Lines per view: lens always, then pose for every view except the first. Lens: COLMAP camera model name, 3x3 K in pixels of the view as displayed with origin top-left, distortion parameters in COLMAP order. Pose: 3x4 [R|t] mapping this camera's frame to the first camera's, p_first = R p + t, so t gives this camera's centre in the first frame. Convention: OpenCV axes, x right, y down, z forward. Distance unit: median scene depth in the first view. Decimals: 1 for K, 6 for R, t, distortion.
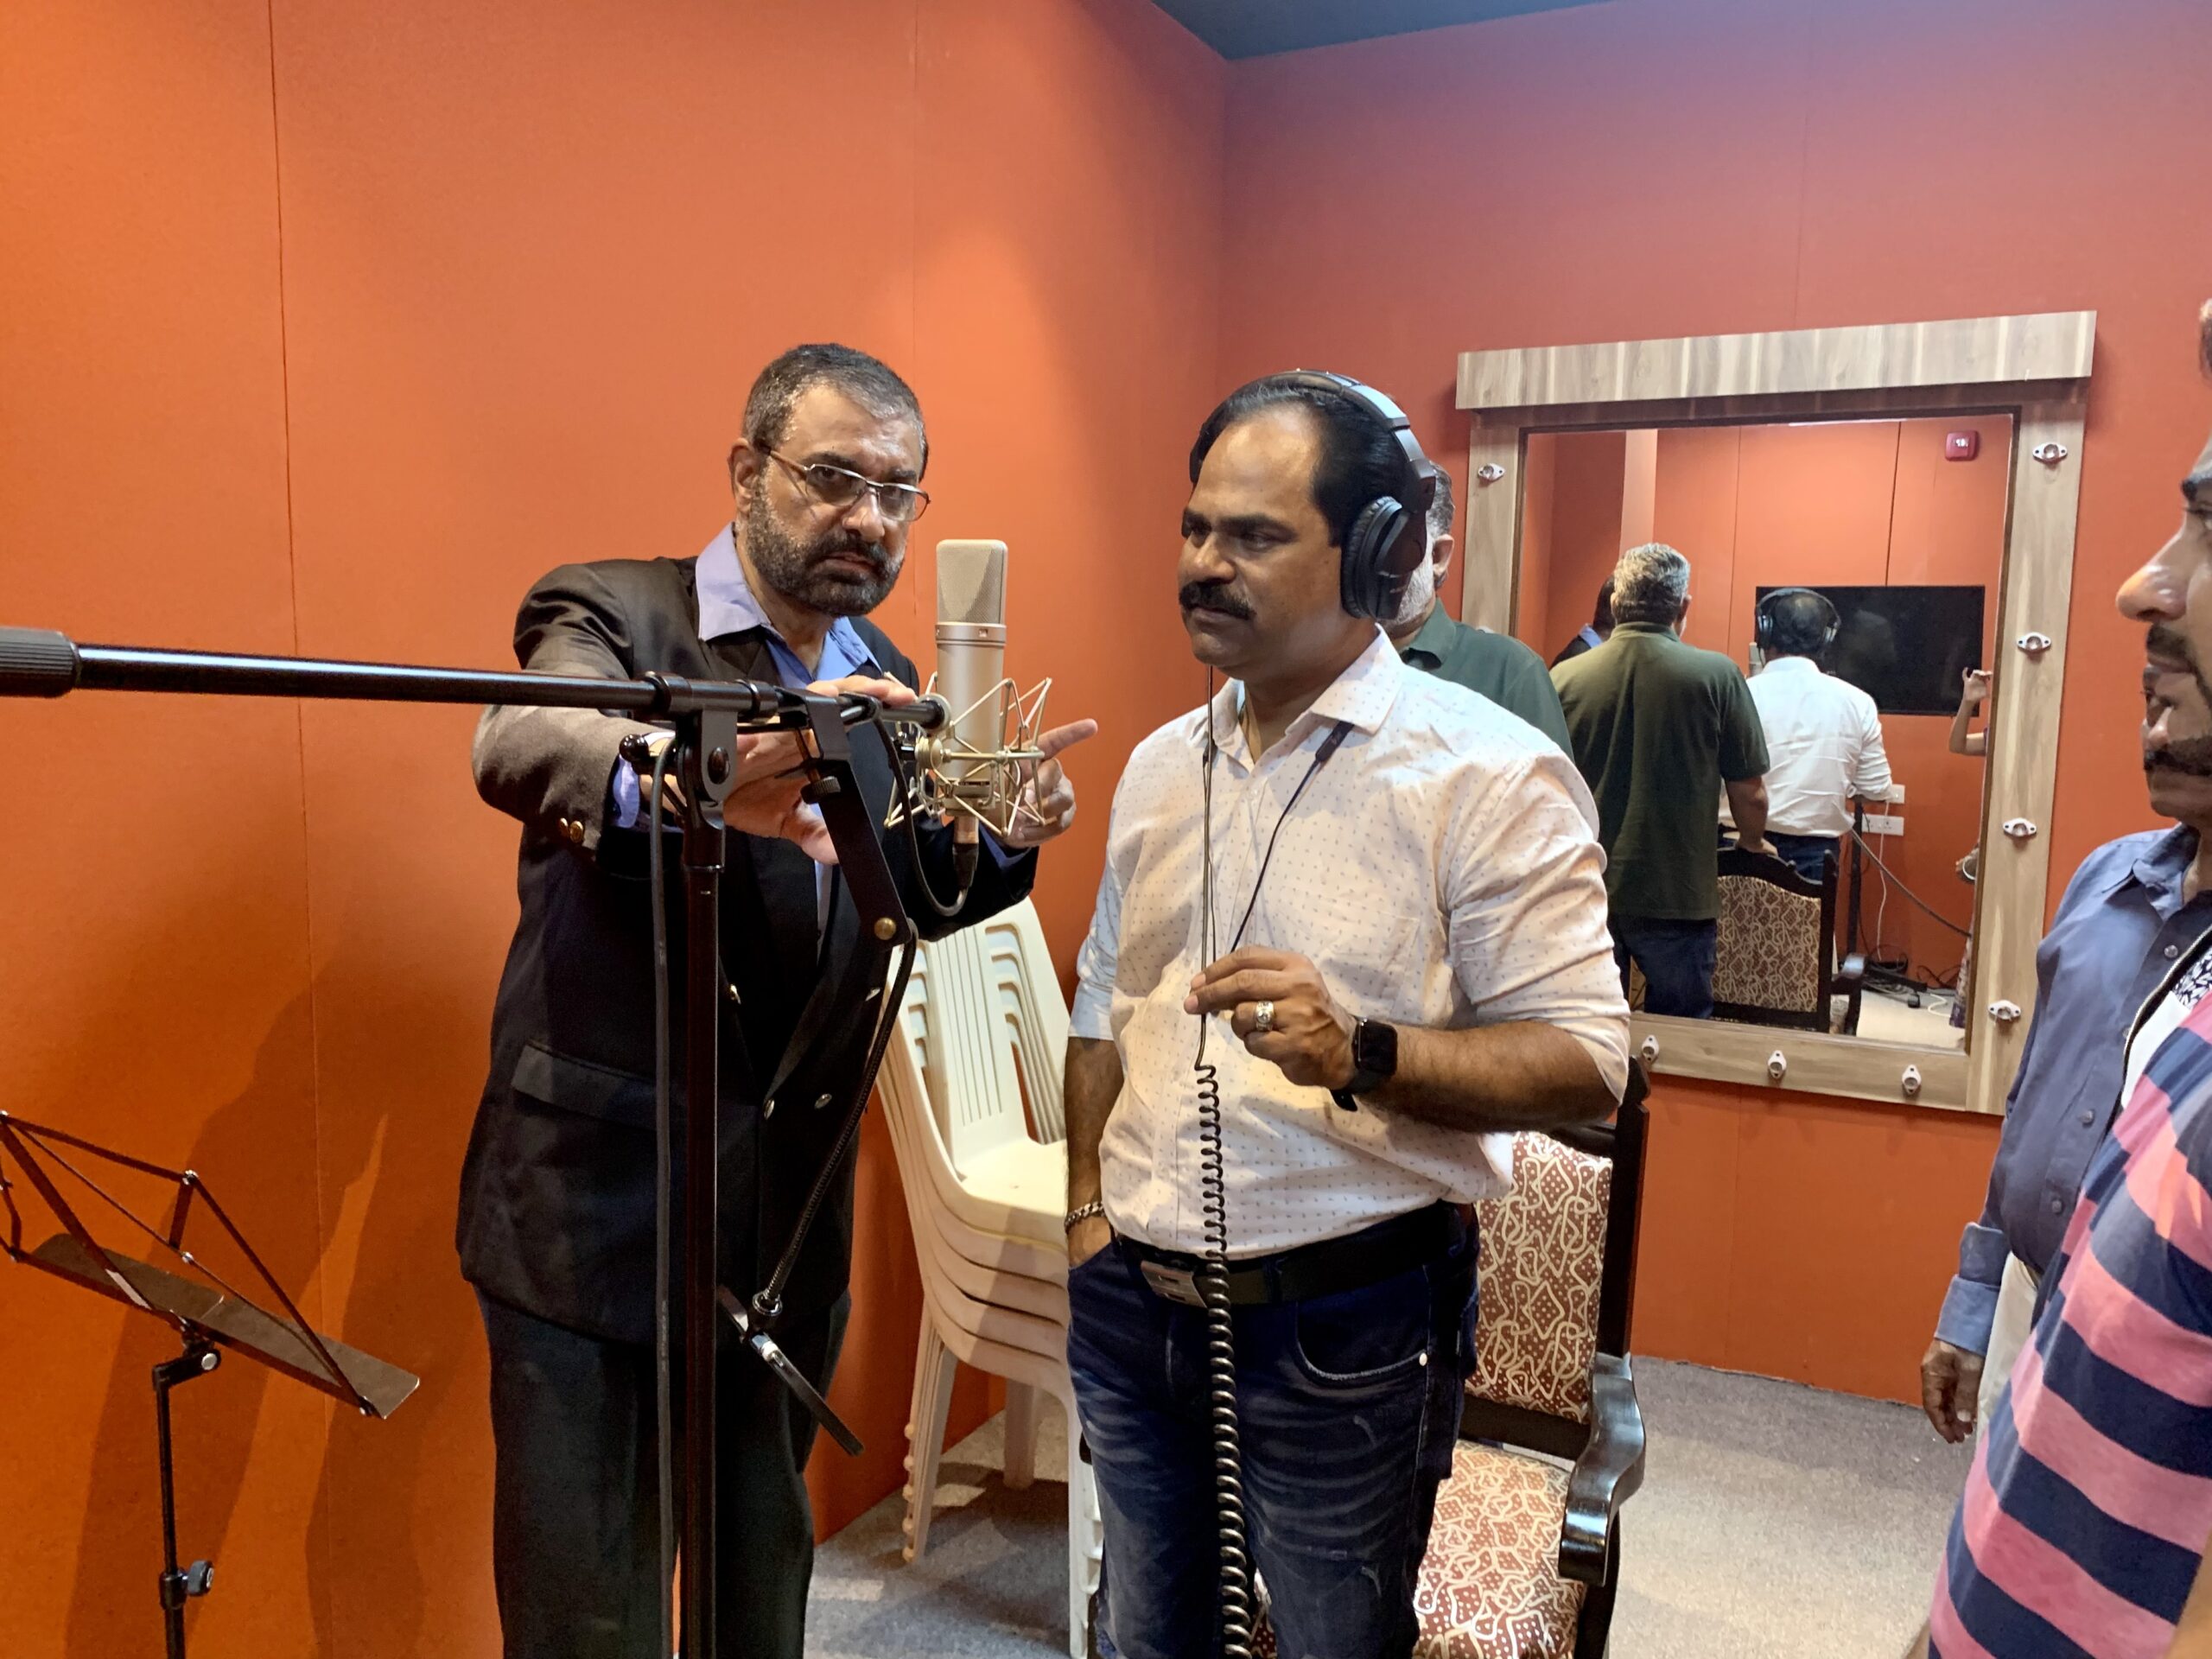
lens RADIAL K [[1687.5, 0, 1125.9], [0, 1687.5, 849.7], [0, 0, 1]] dist [0.009195, -0.001824]
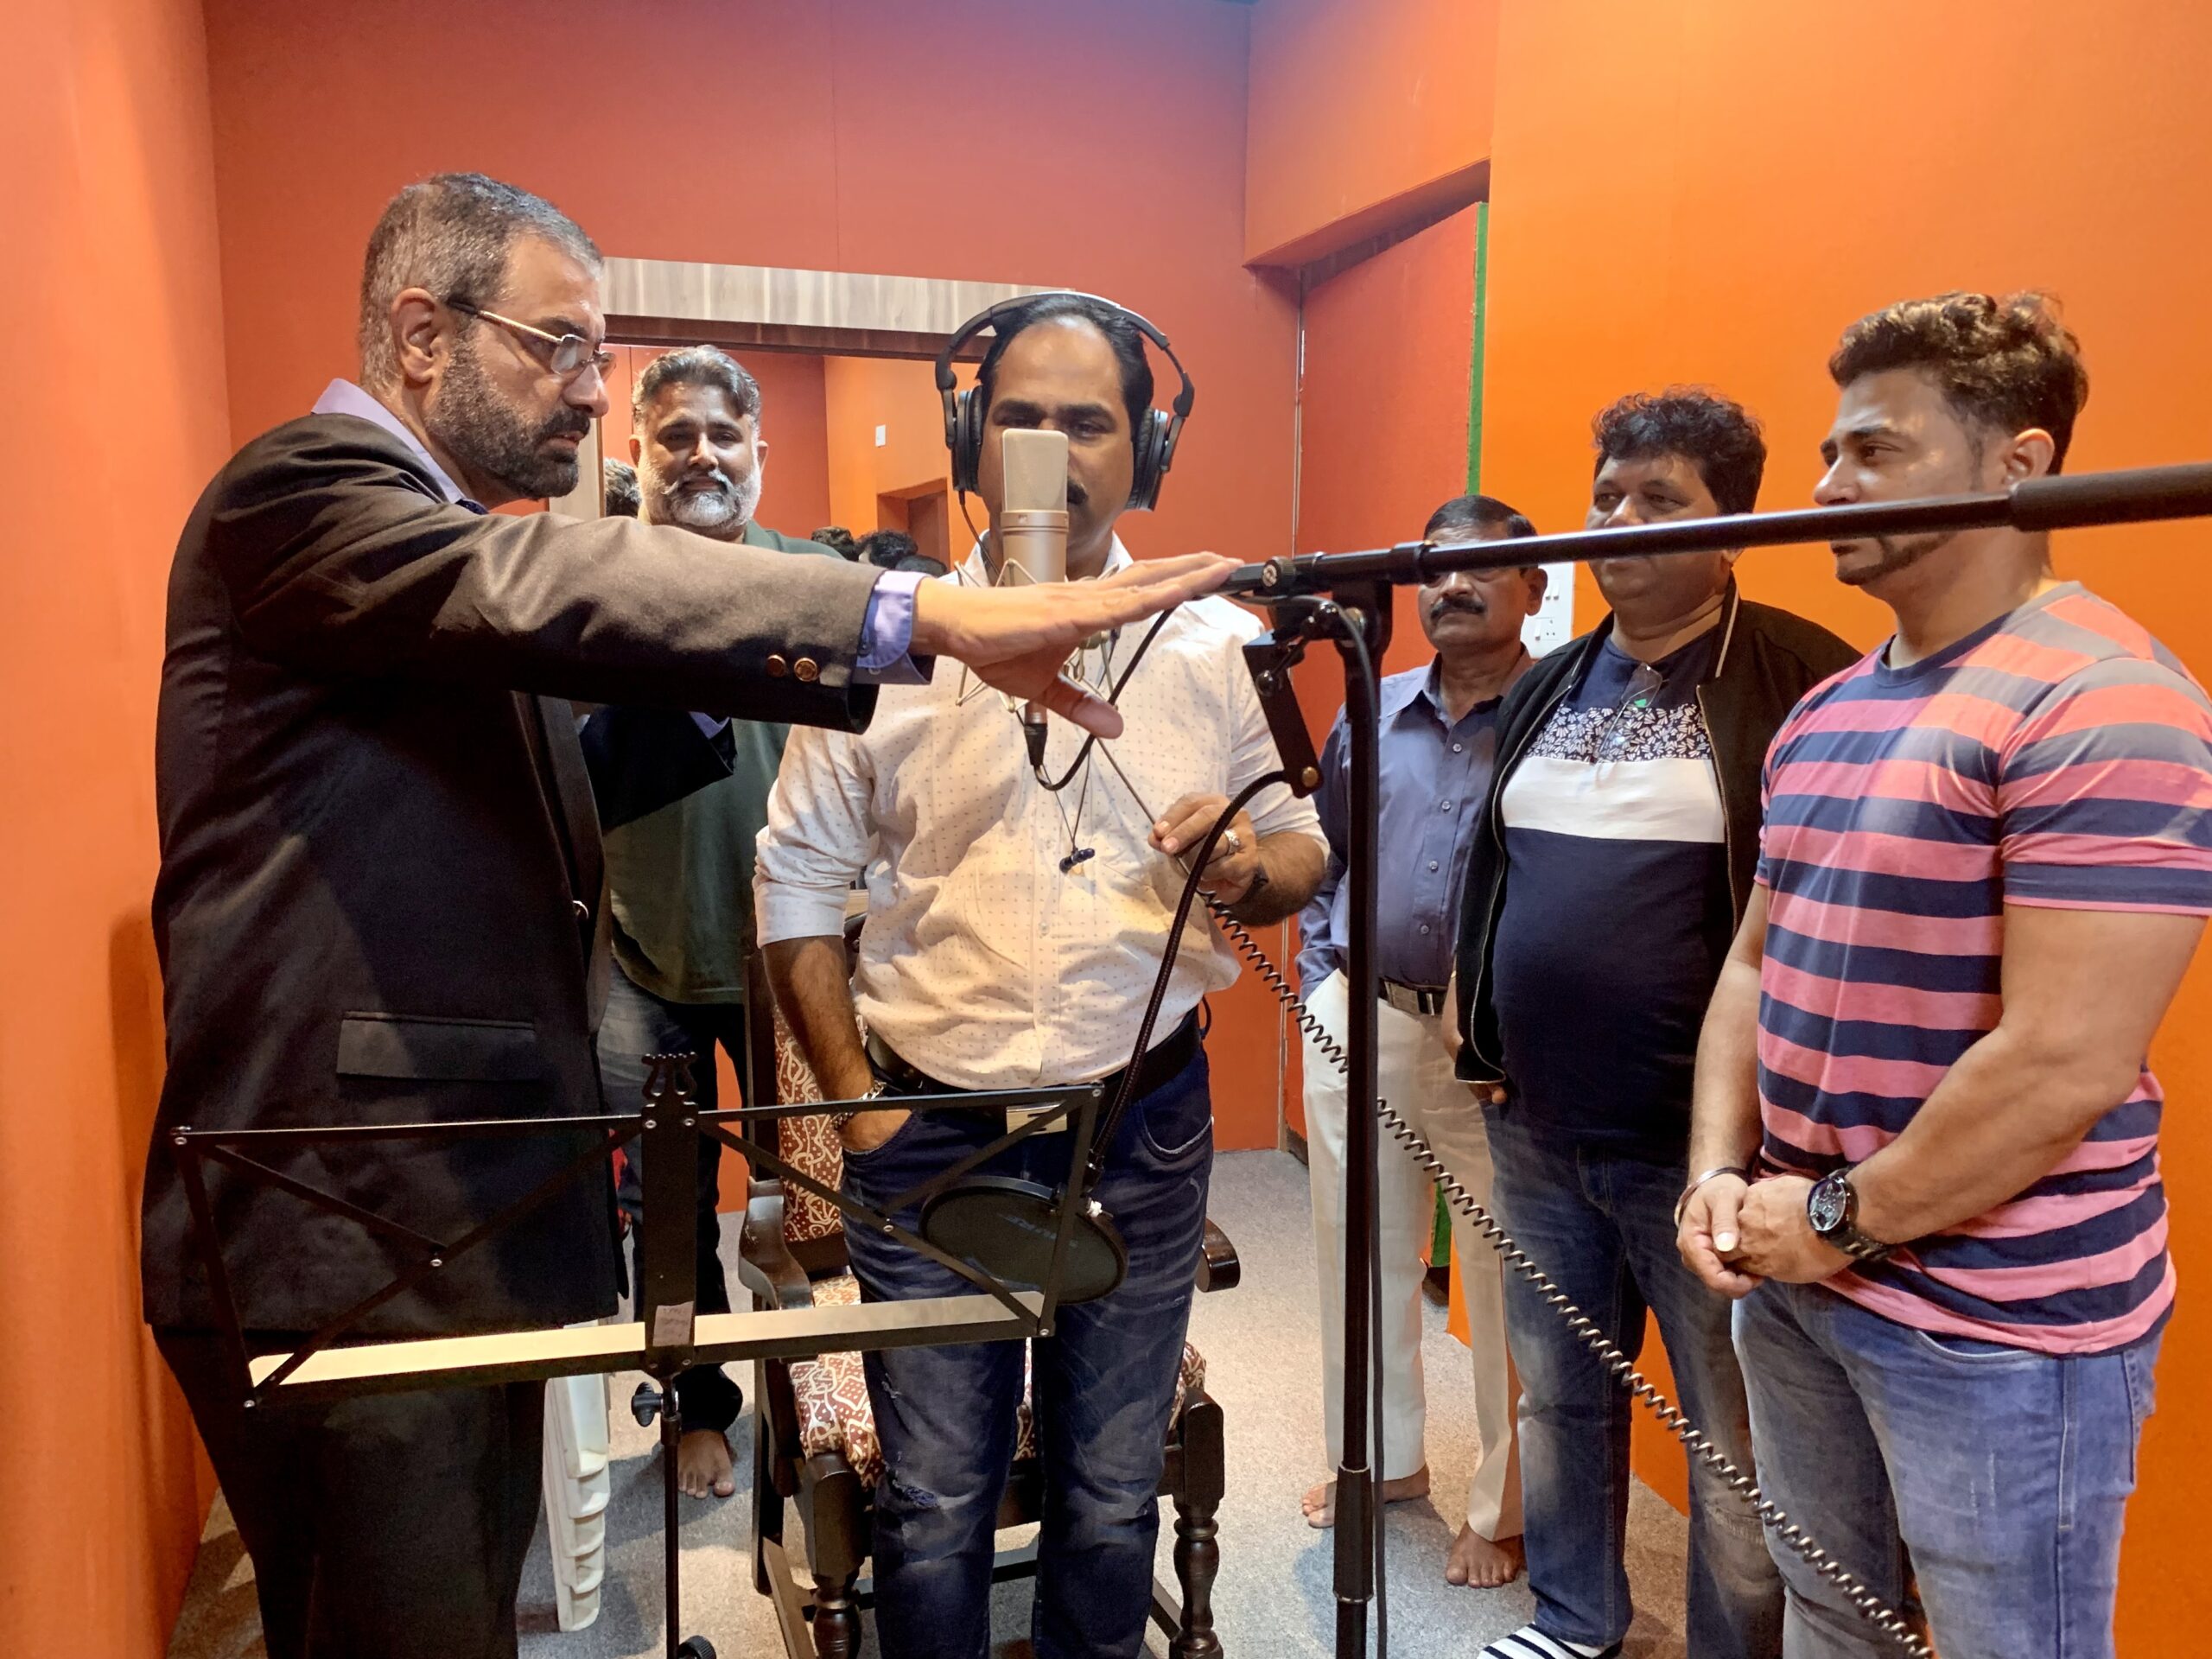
lens RADIAL K [[1687.5, 0, 1125.9], [0, 1687.5, 849.7], [0, 0, 1]] dist [0.009195, -0.001824]
pose [[0.679926, -0.130113, 0.721645, -0.642711], [0.098641, 0.991416, 0.085814, -0.007176], [-0.726616, 0.012837, 0.686924, 0.180917]]
